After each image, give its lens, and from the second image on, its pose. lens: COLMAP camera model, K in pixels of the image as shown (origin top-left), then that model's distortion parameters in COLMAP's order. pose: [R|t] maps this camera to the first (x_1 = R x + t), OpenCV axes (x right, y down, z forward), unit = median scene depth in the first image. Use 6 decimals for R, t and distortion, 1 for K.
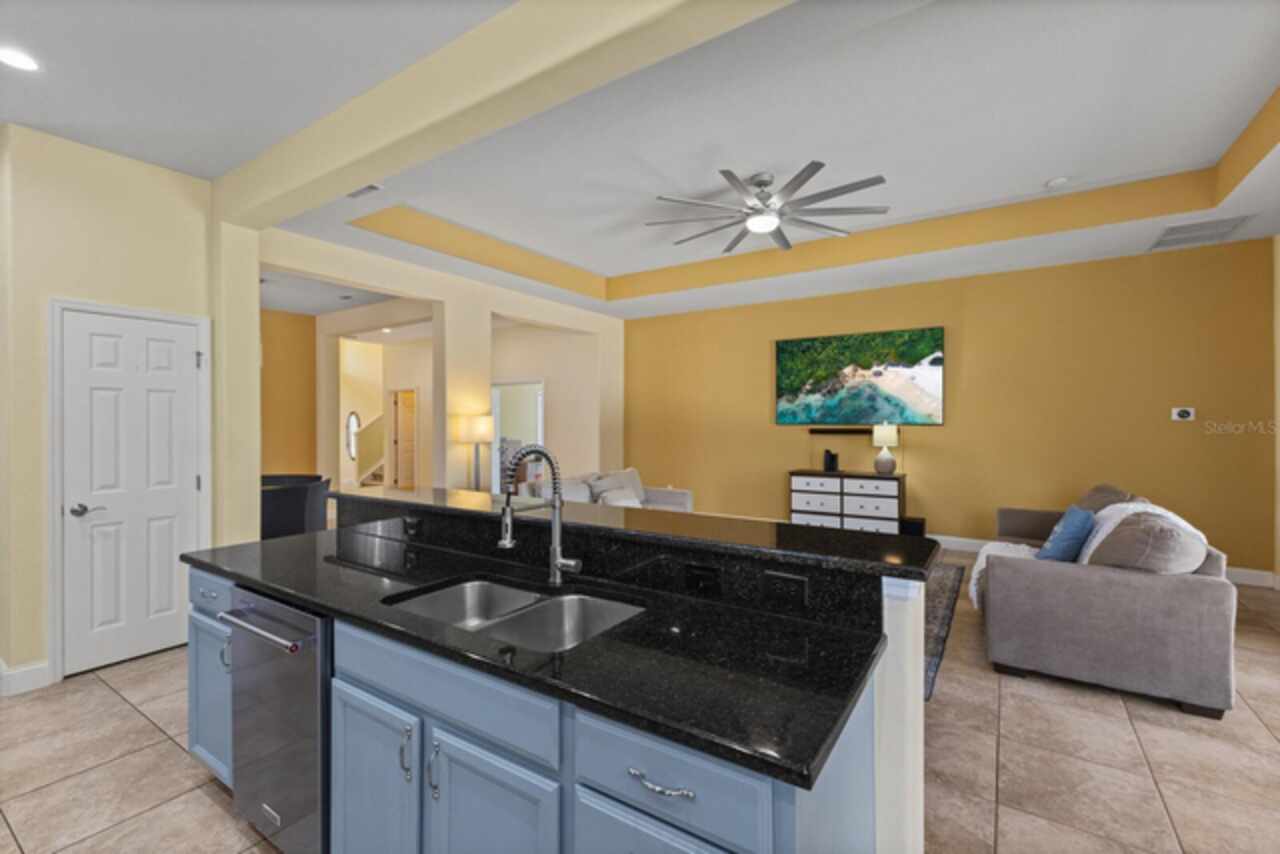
lens RADIAL K [[554.0, 0, 646.8], [0, 554.0, 430.2], [0, 0, 1]] dist [0.004547, 0.000434]
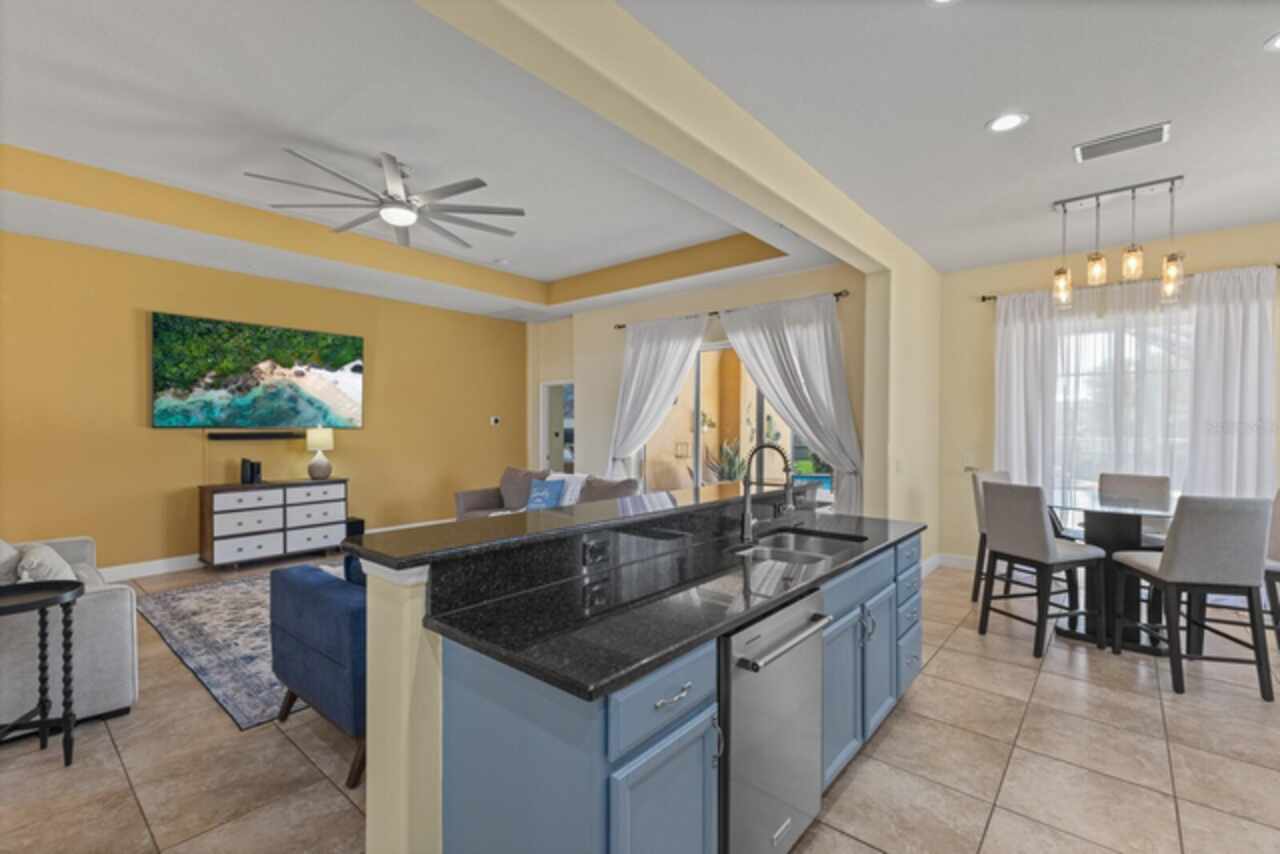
lens RADIAL K [[554.0, 0, 641.9], [0, 554.0, 424.2], [0, 0, 1]] dist [0.004547, 0.000434]
pose [[0.133808, 0.008661, 0.990969, -0.433628], [0.012117, 0.999873, -0.010375, 0.000330], [-0.990933, 0.013396, 0.133686, 0.296218]]
